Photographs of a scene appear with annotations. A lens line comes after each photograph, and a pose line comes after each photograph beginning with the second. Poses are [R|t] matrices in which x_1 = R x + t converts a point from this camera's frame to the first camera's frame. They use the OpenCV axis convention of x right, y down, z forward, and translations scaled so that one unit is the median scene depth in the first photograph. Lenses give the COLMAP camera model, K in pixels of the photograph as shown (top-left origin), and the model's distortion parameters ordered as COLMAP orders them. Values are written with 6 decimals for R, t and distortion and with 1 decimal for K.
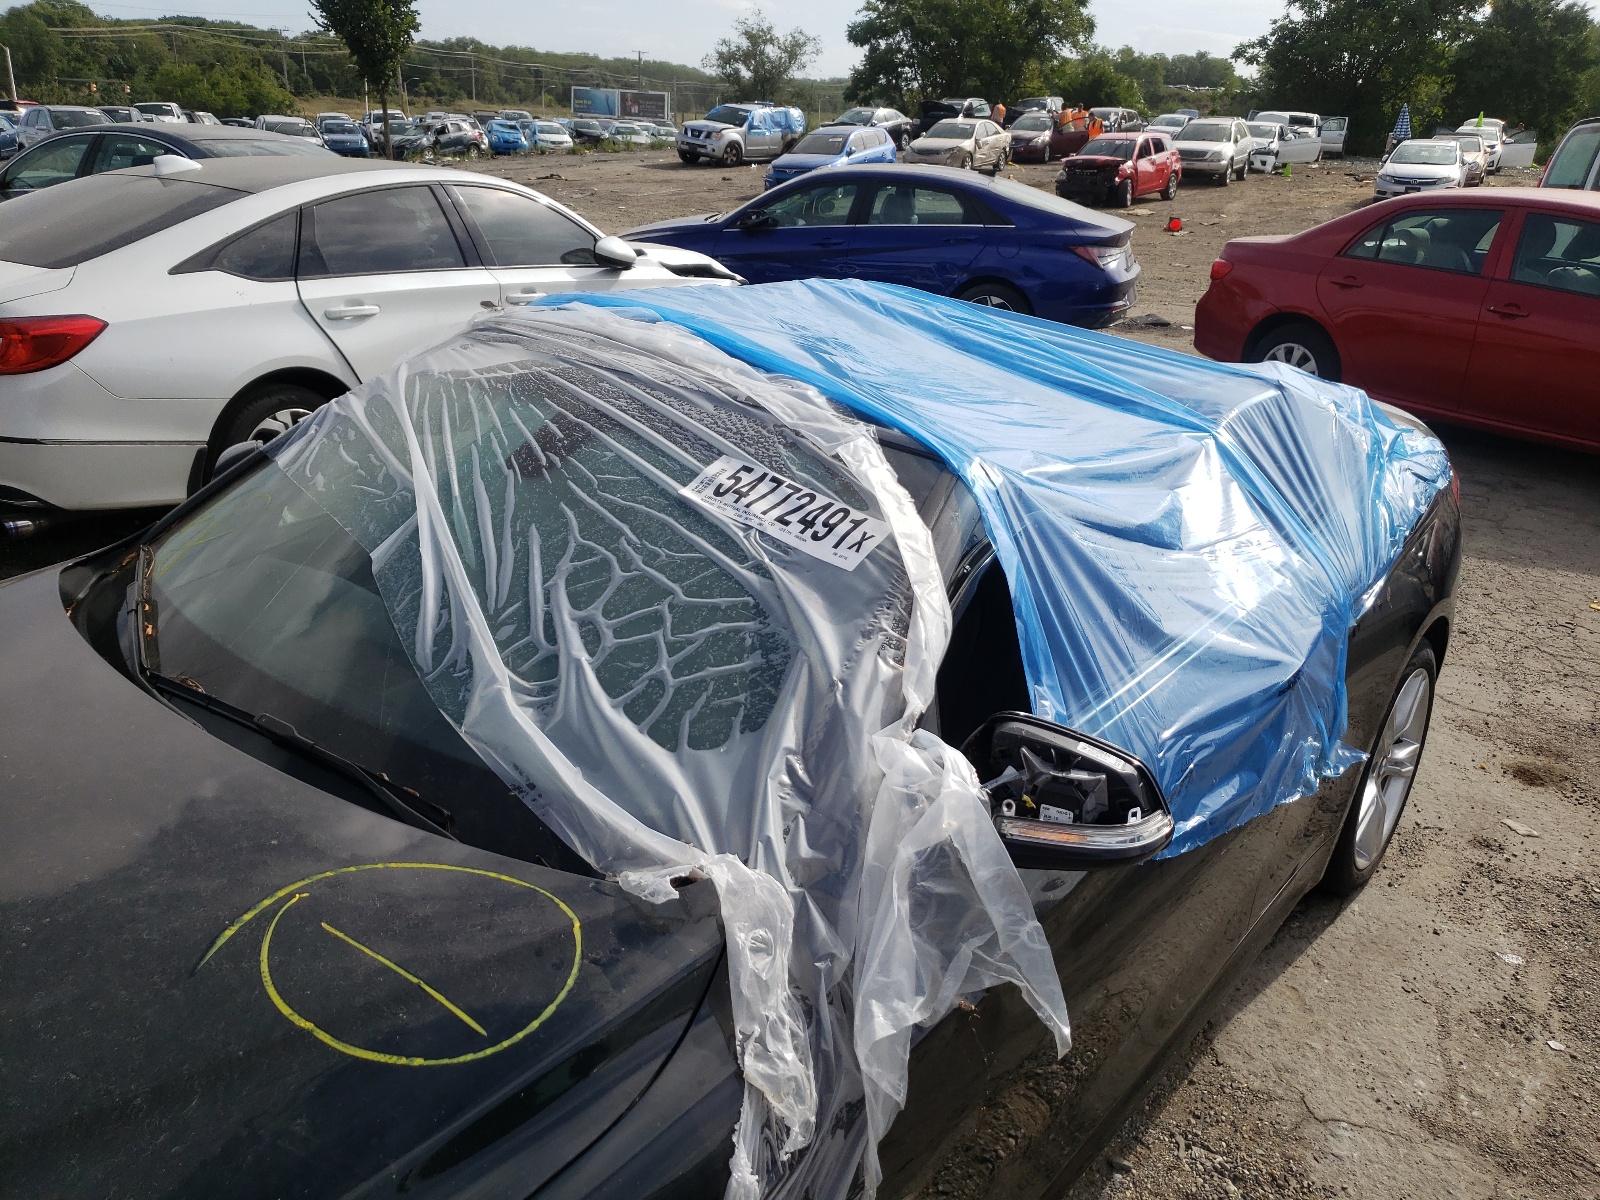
lens RADIAL K [[1218.7, 0, 796.4], [0, 1218.7, 603.7], [0, 0, 1]] dist [-0.007798, 0.037219]
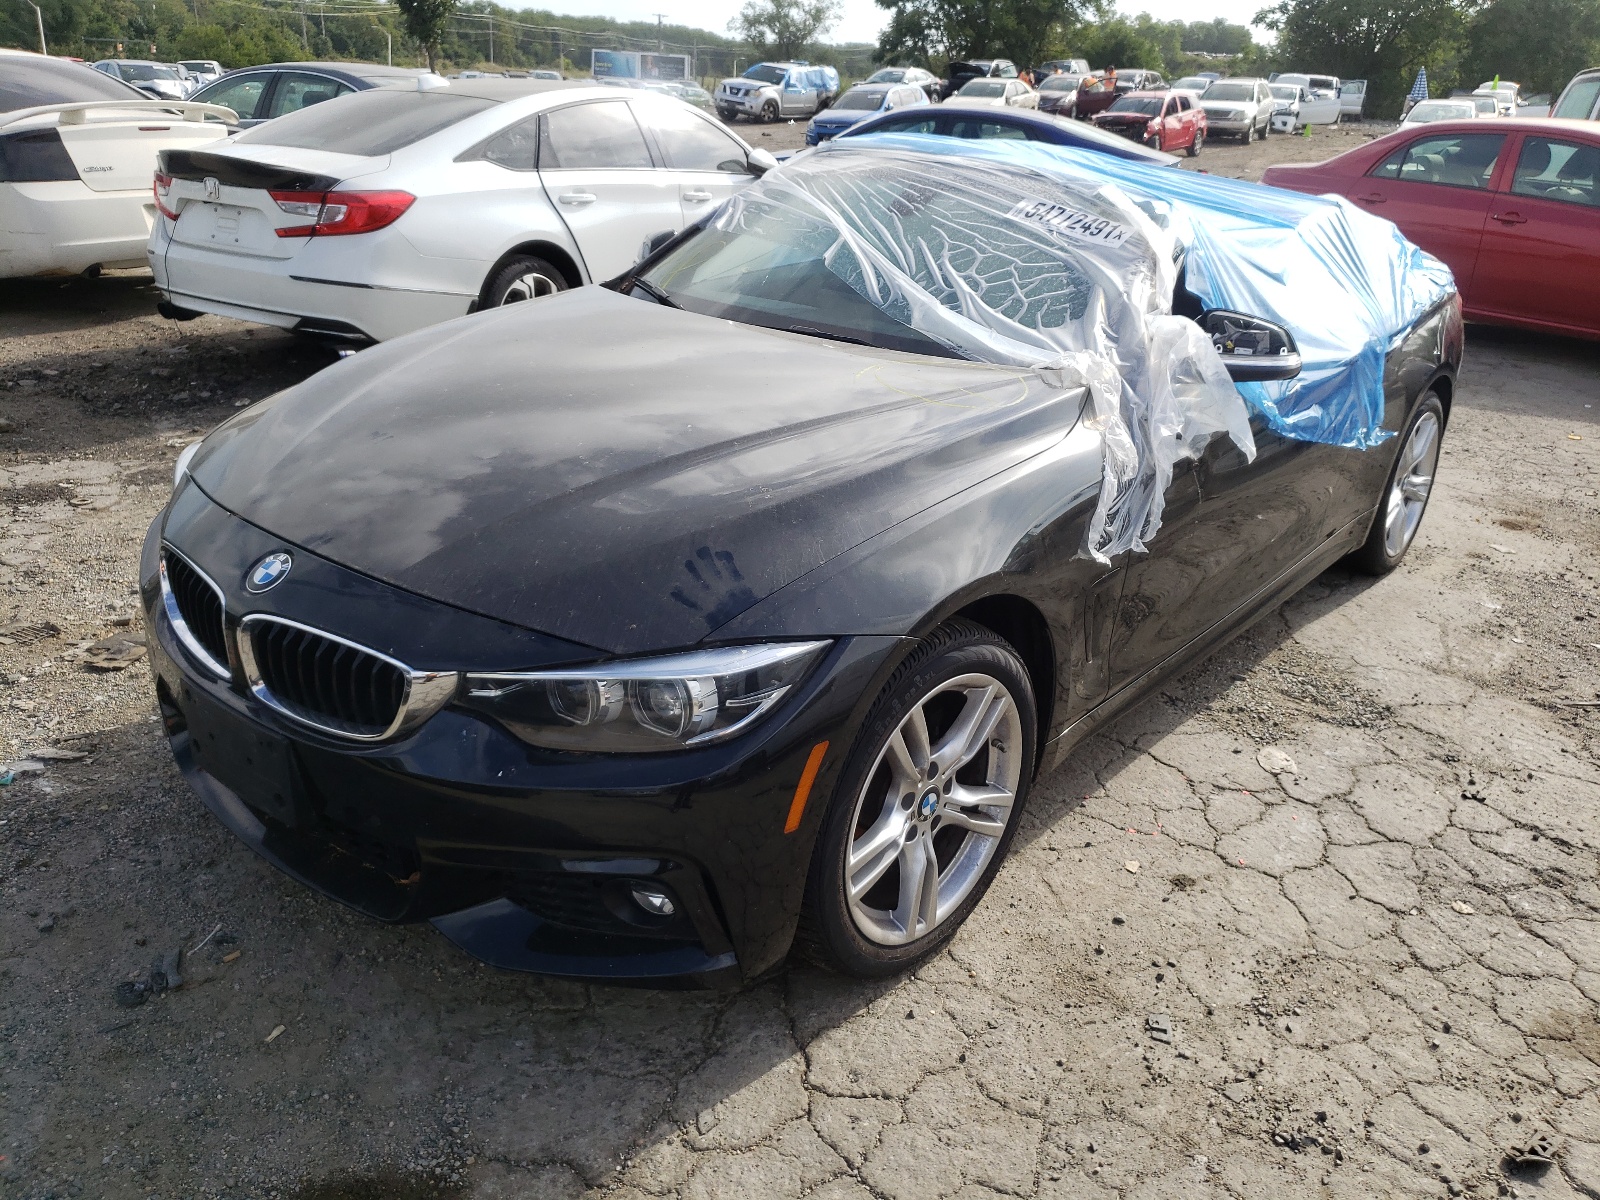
lens RADIAL K [[1218.7, 0, 808.2], [0, 1218.7, 588.5], [0, 0, 1]] dist [-0.007798, 0.037219]
pose [[0.999988, 0.004930, 0.000664, -0.125474], [-0.004939, 0.999902, 0.013113, 0.139140], [-0.000599, -0.013116, 0.999914, -0.246320]]
